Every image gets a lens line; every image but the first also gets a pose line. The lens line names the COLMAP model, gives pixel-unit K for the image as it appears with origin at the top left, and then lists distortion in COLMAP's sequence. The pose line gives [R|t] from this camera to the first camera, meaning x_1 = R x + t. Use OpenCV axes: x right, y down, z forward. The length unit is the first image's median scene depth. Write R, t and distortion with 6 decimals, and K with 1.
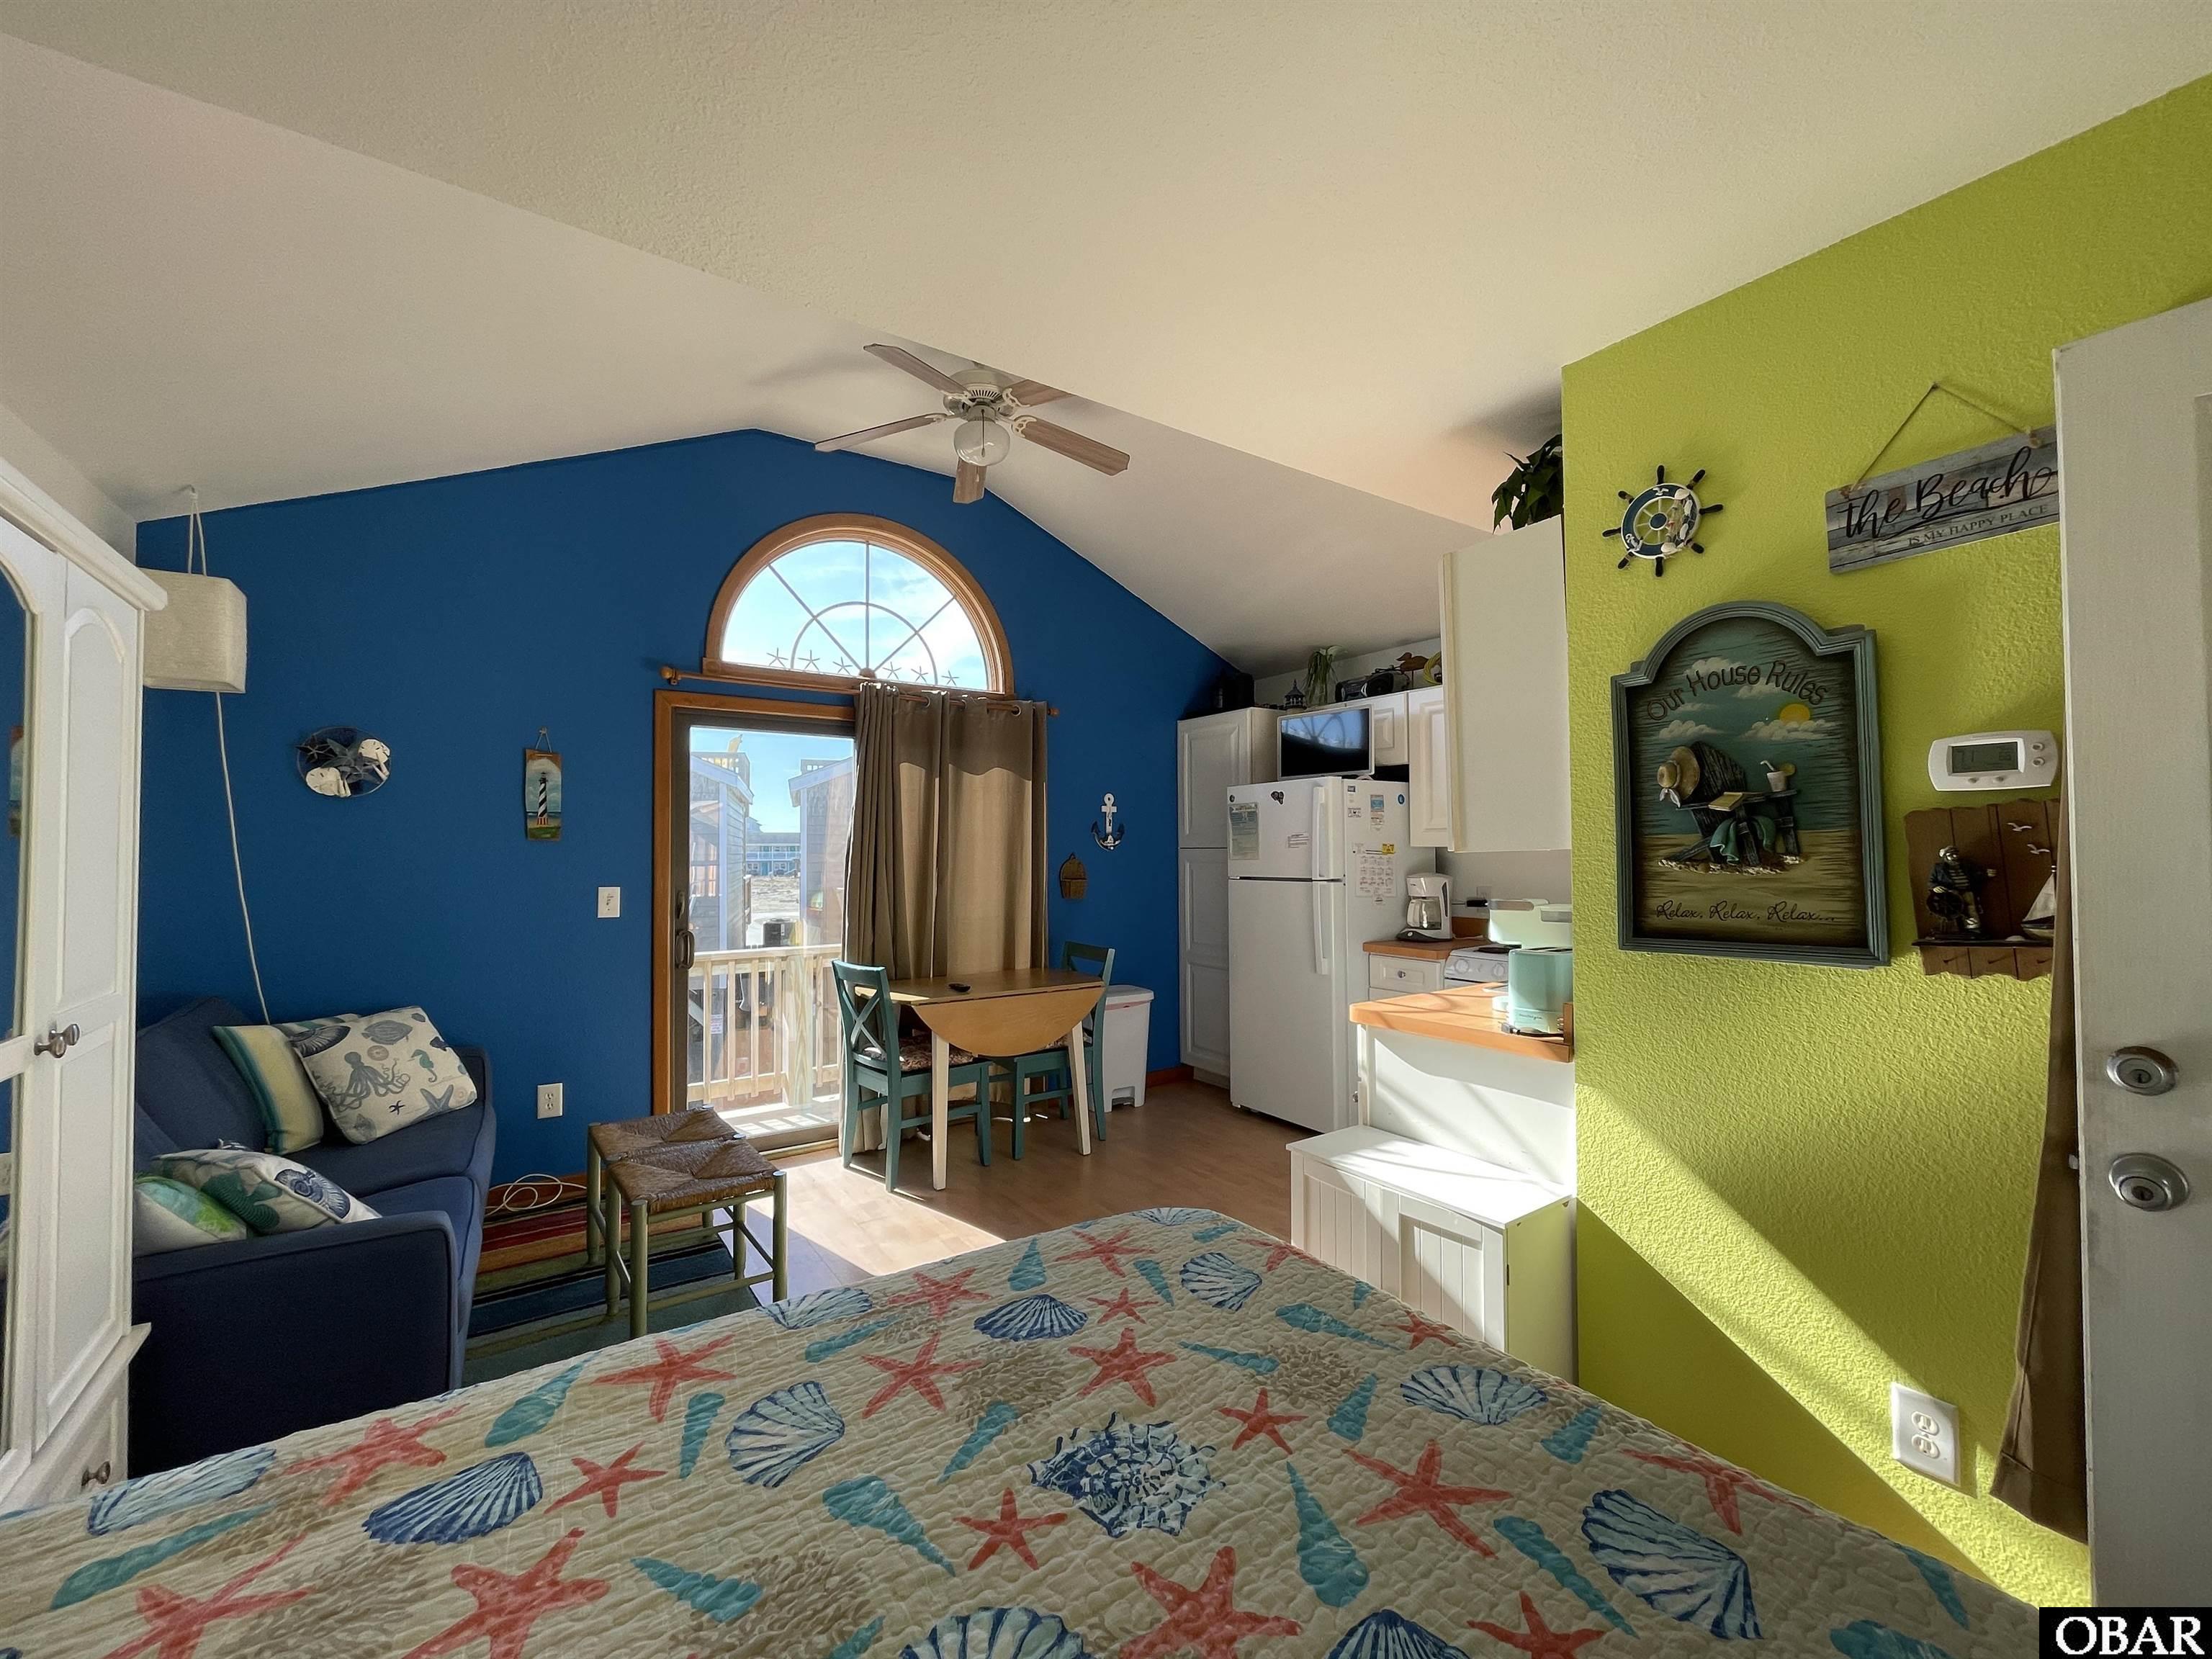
lens RADIAL K [[894.2, 0, 1097.6], [0, 894.2, 831.9], [0, 0, 1]] dist [-0.003057, -0.000319]
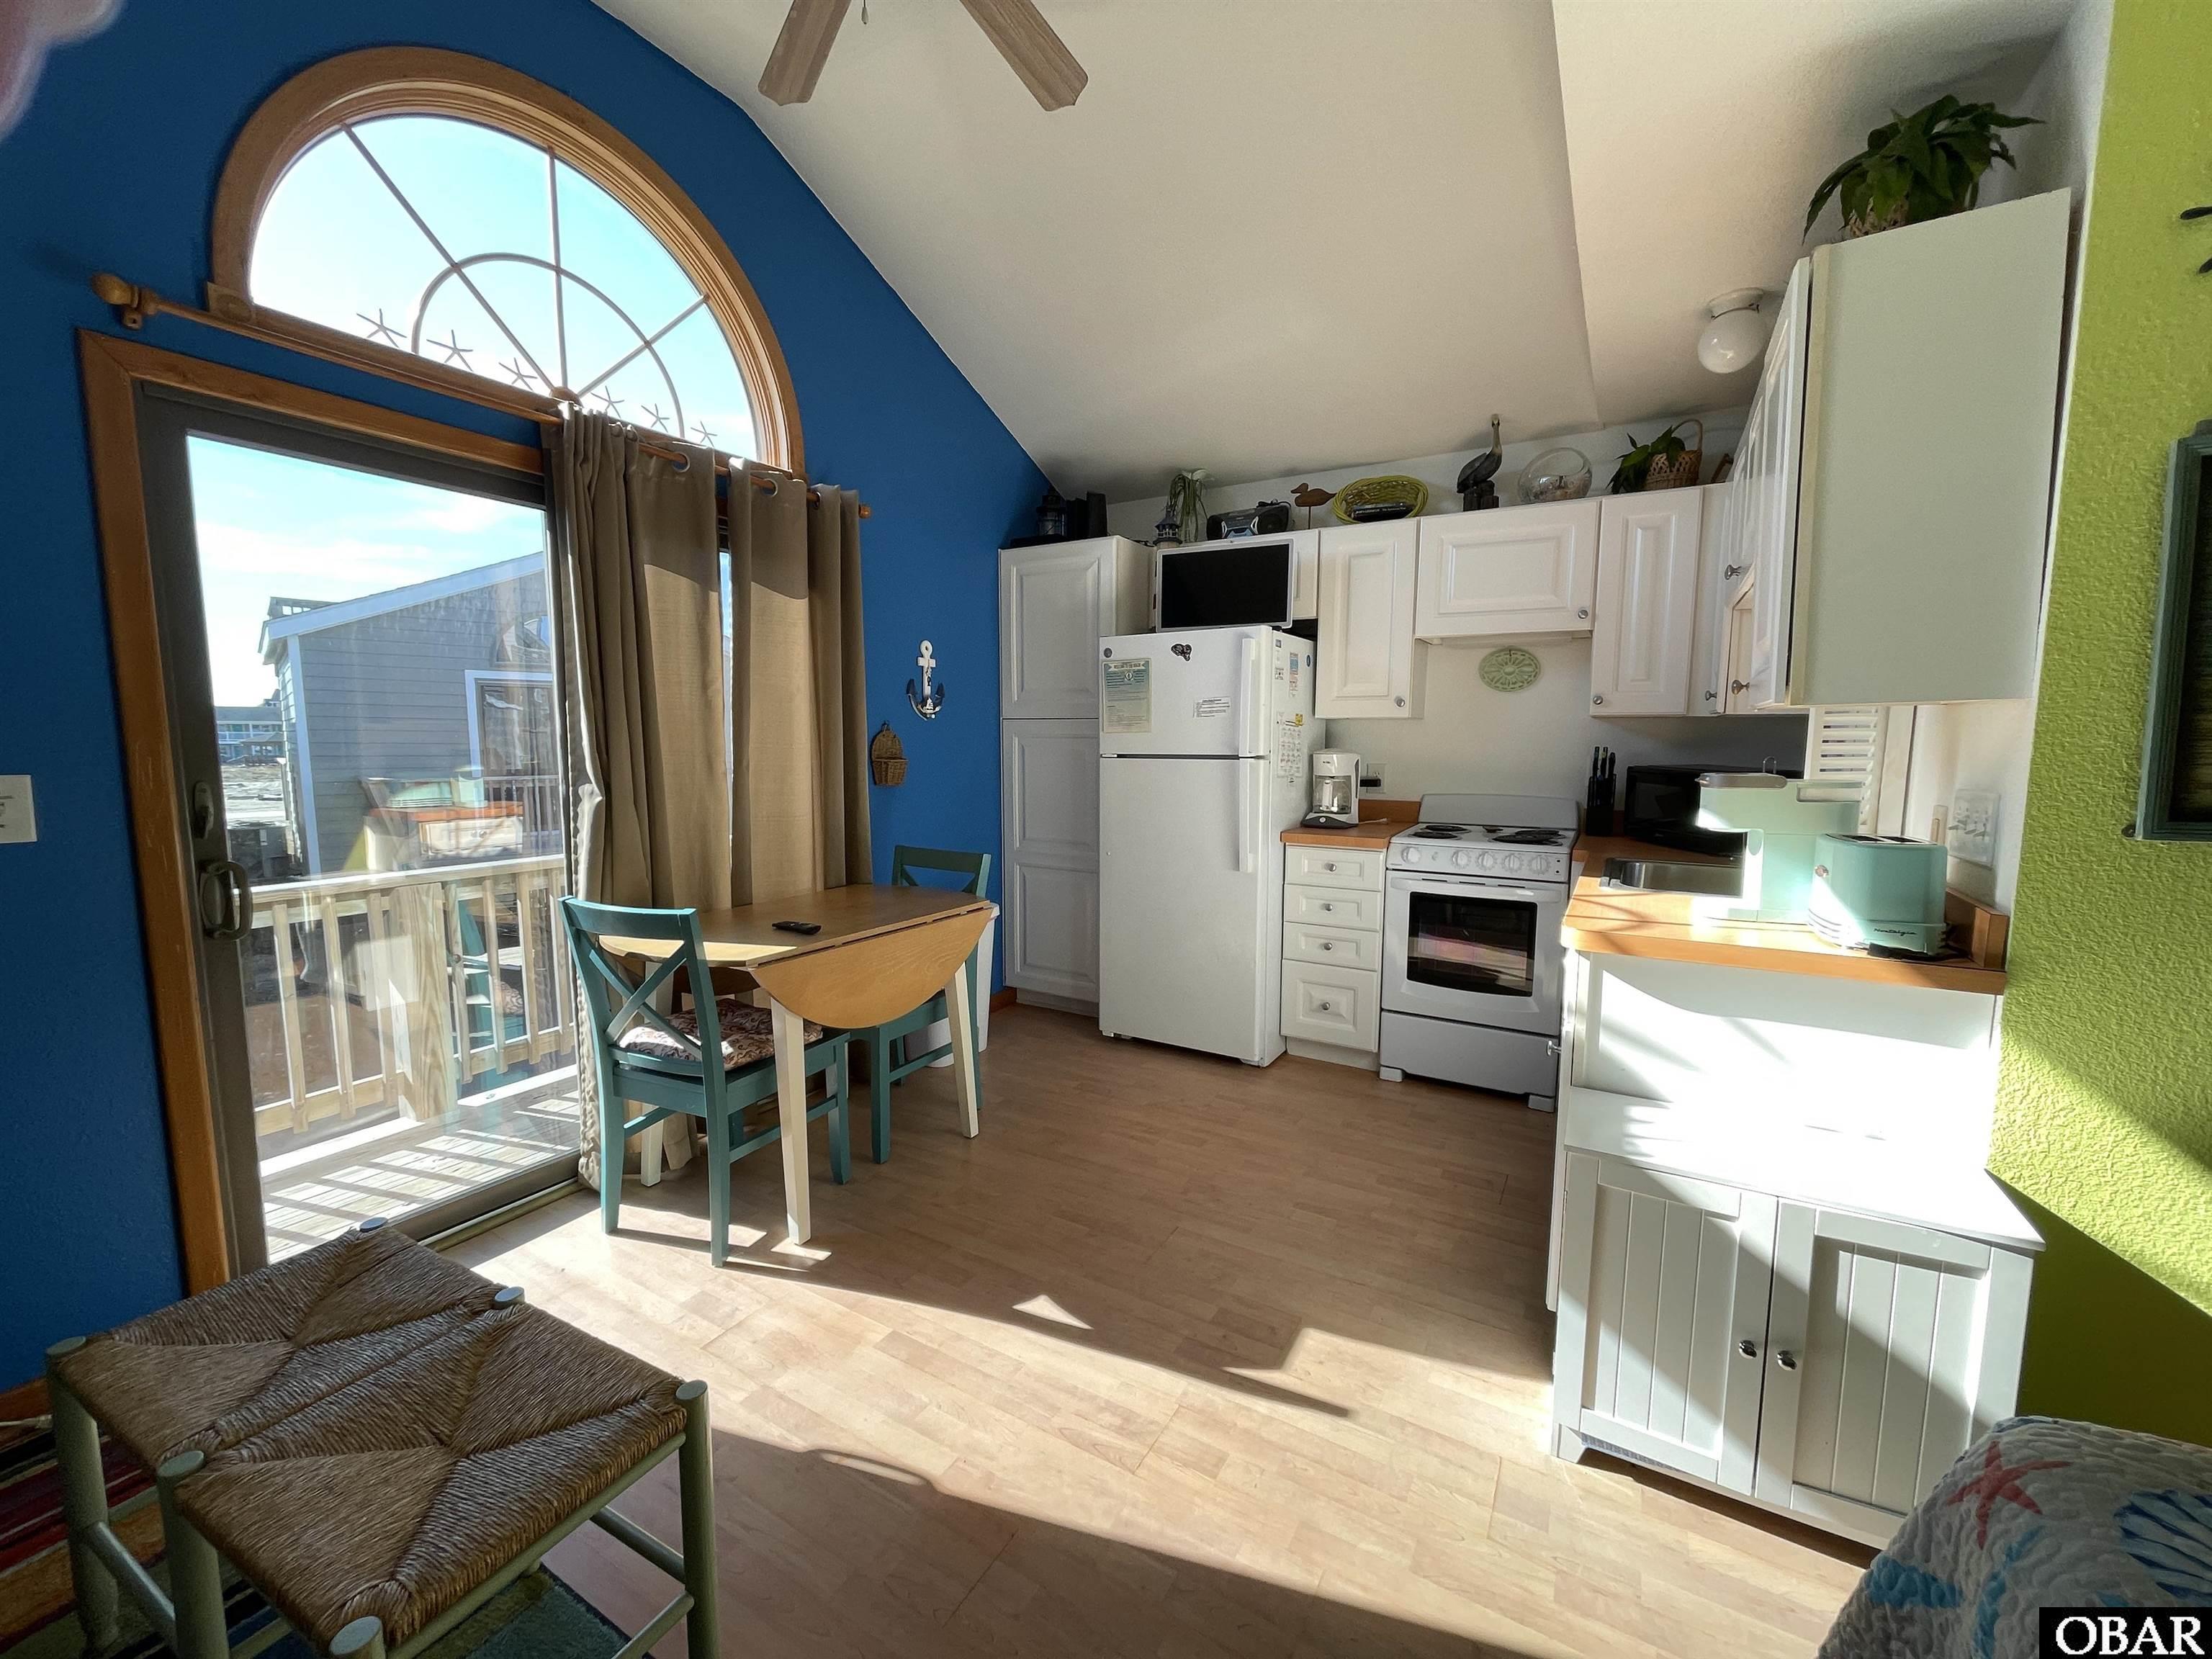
lens RADIAL K [[892.6, 0, 1105.0], [0, 892.6, 838.2], [0, 0, 1]] dist [-0.002243, 0.000142]
pose [[0.904701, -0.041422, 0.424028, -0.243620], [-0.015980, 0.991263, 0.130929, 0.027131], [-0.425746, -0.125228, 0.896135, 0.378574]]
